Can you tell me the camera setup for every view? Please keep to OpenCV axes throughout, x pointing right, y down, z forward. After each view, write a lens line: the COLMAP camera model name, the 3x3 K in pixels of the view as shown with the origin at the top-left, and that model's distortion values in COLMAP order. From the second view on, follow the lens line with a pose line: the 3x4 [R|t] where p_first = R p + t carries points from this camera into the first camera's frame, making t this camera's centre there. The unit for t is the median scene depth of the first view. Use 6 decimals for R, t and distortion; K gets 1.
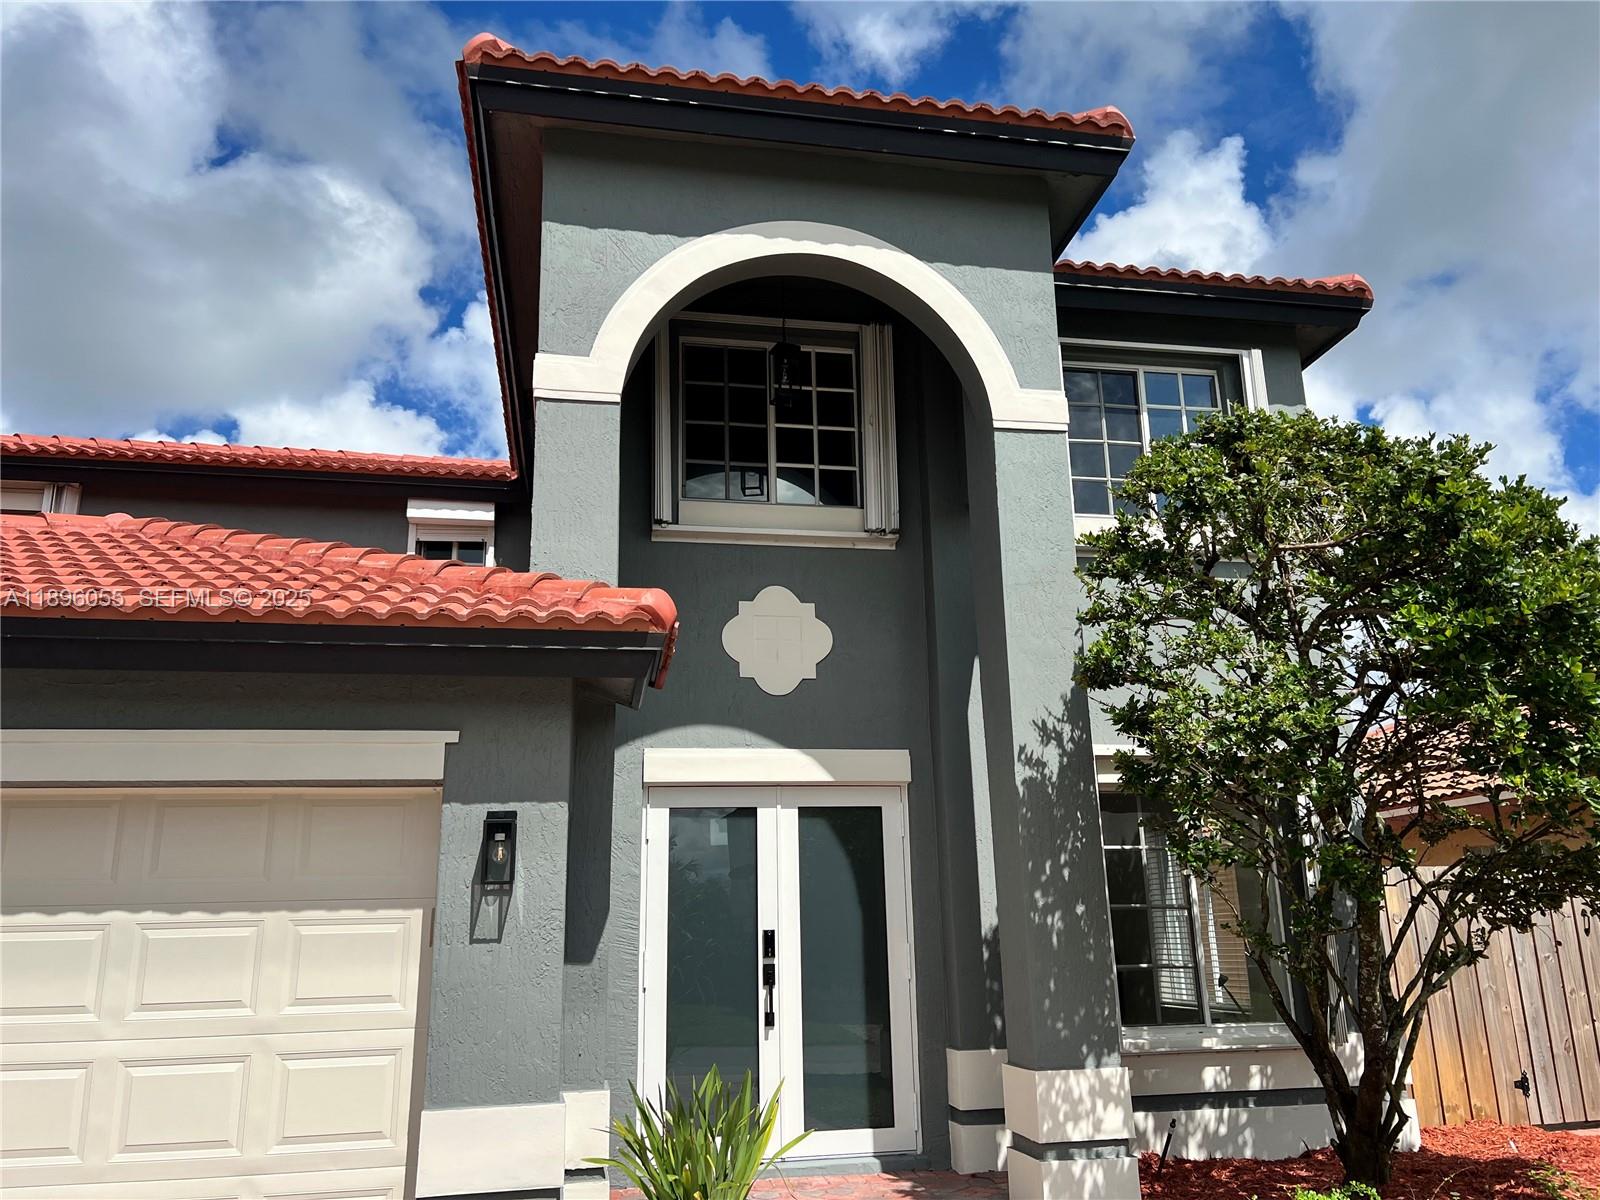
lens RADIAL K [[1196.5, 0, 805.7], [0, 1196.5, 608.3], [0, 0, 1]] dist [0.032556, -0.009384]
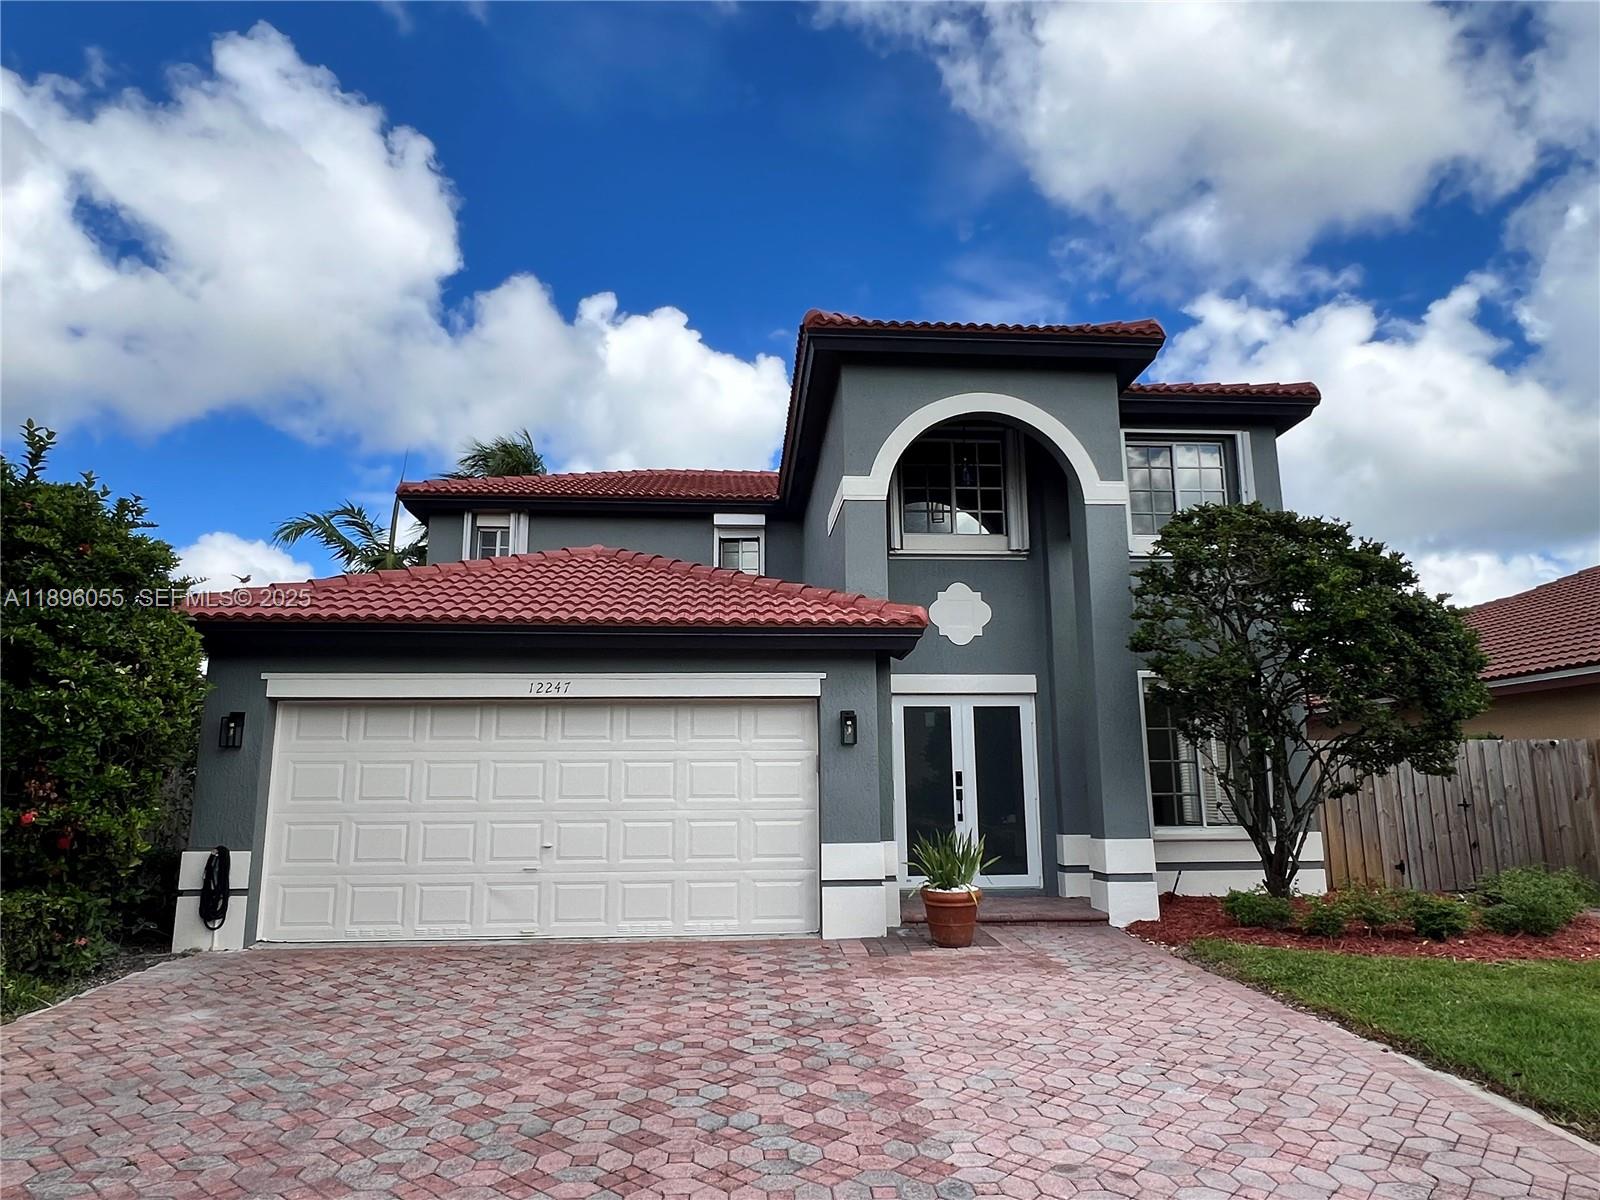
lens RADIAL K [[991.1, 0, 798.5], [0, 991.1, 596.2], [0, 0, 1]] dist [-0.006165, 0.009085]
pose [[0.993030, -0.006138, -0.117705, -0.095931], [0.014582, 0.997369, 0.071009, -0.115863], [0.116960, -0.072231, 0.990507, -0.533568]]
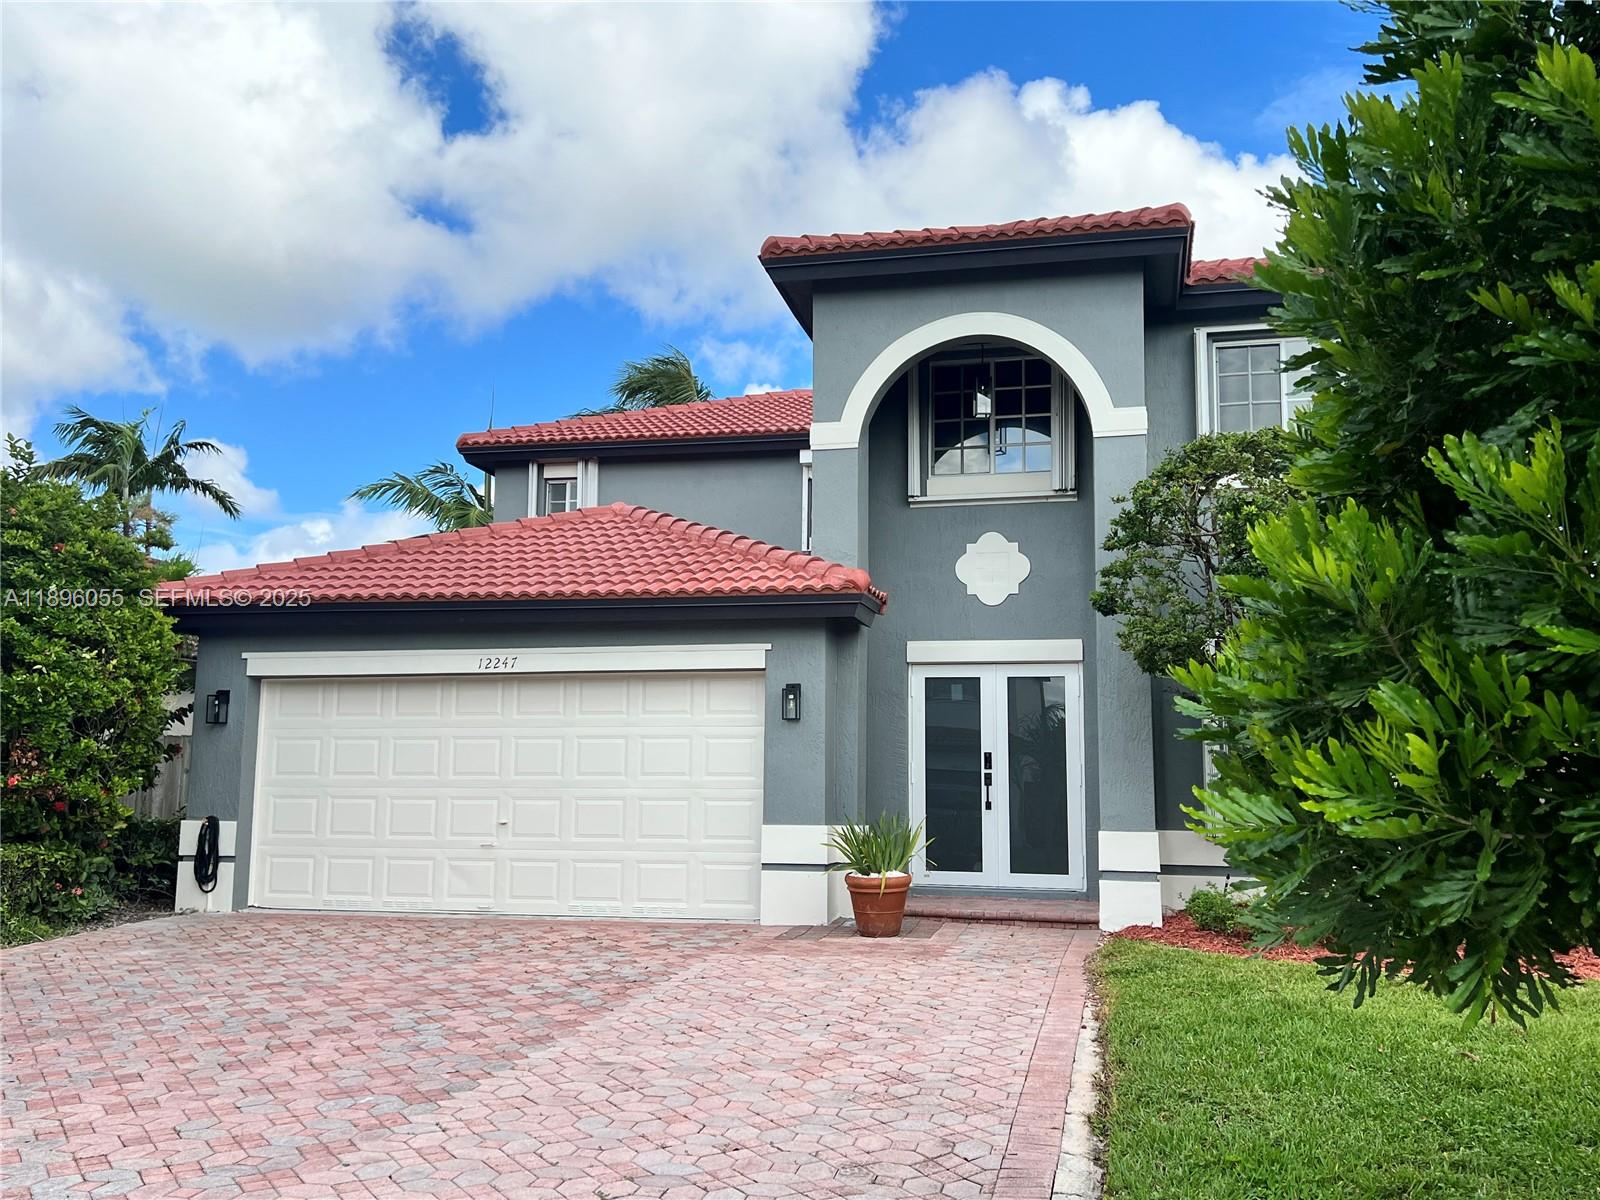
lens RADIAL K [[1378.3, 0, 799.4], [0, 1378.3, 598.8], [0, 0, 1]] dist [0.046847, -0.037542]
pose [[0.918224, -0.023228, -0.395380, 0.471695], [0.074844, 0.990469, 0.115627, -0.166040], [0.388926, -0.135763, 0.911211, -0.747205]]
